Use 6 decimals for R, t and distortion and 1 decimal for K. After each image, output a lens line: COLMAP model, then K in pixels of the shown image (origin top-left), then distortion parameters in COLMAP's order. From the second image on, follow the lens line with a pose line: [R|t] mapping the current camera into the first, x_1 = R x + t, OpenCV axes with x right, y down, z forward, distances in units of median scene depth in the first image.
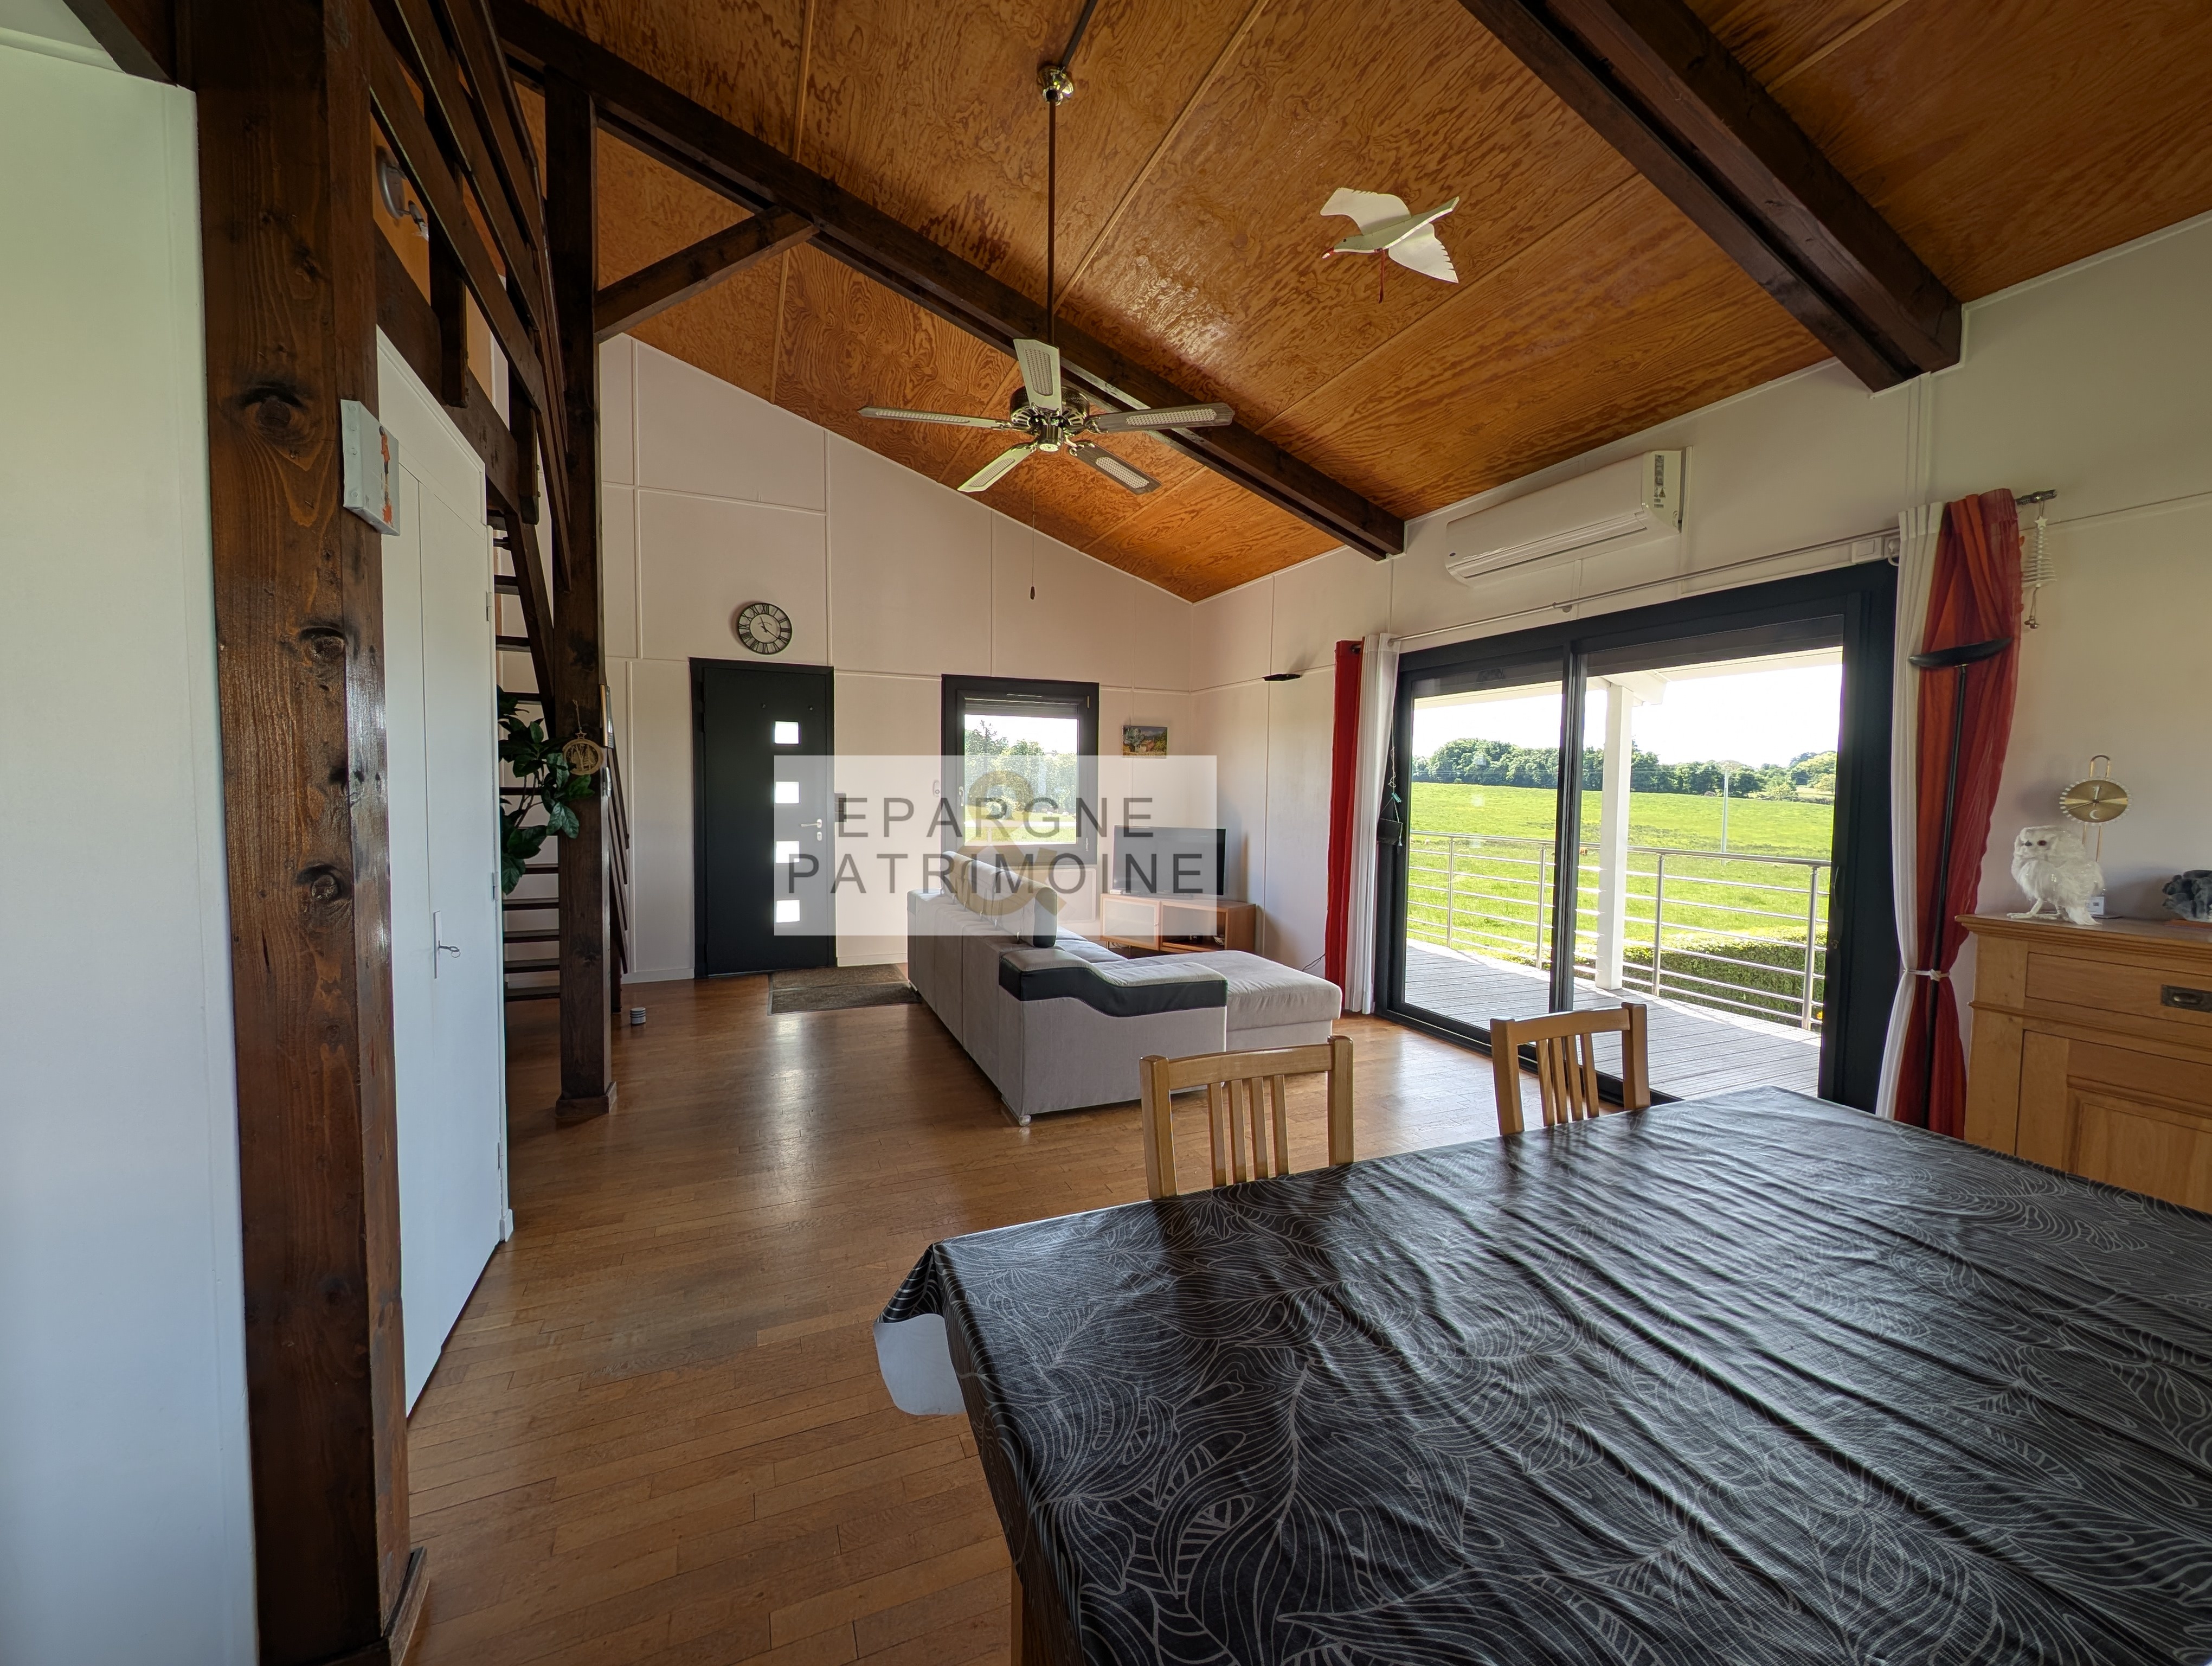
lens RADIAL K [[831.7, 0, 1082.1], [0, 831.7, 829.0], [0, 0, 1]] dist [0.000708, -0.000553]
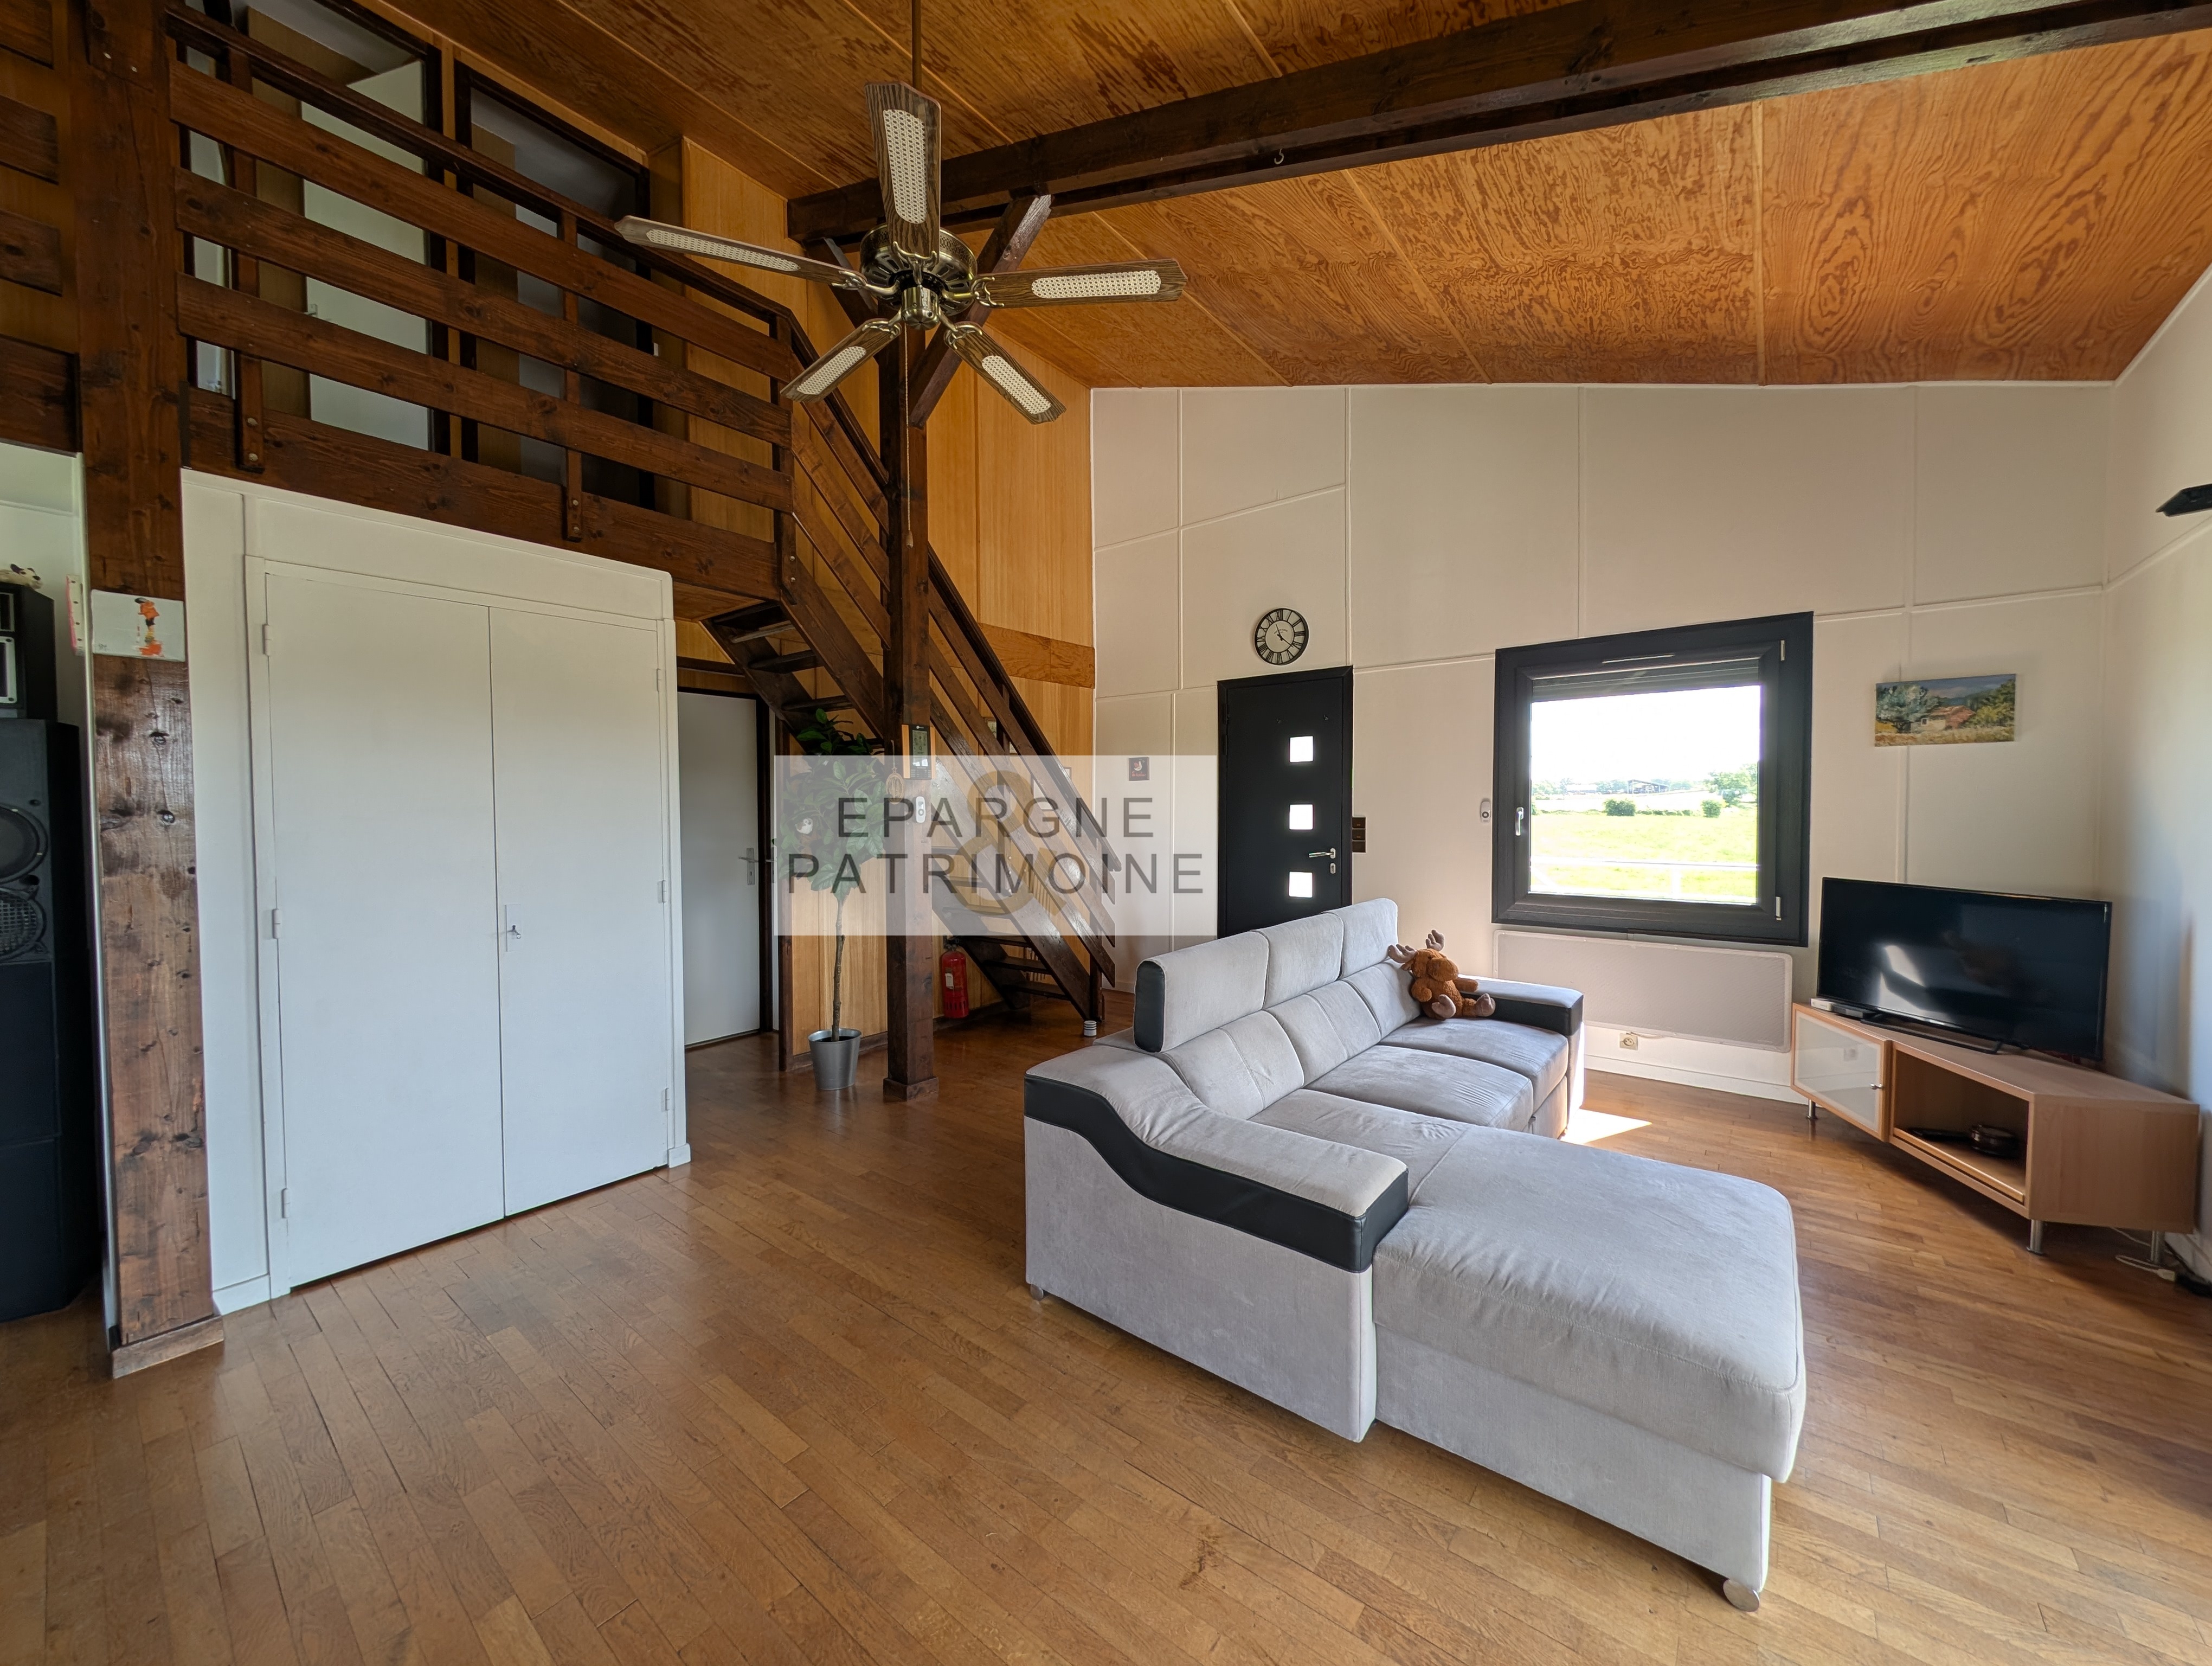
lens RADIAL K [[831.7, 0, 1101.8], [0, 831.7, 828.1], [0, 0, 1]] dist [0.000708, -0.000553]
pose [[0.481105, 0.006876, -0.876636, 0.316250], [-0.035523, 0.999301, -0.011657, -0.015380], [0.875943, 0.036749, 0.481013, 0.399186]]
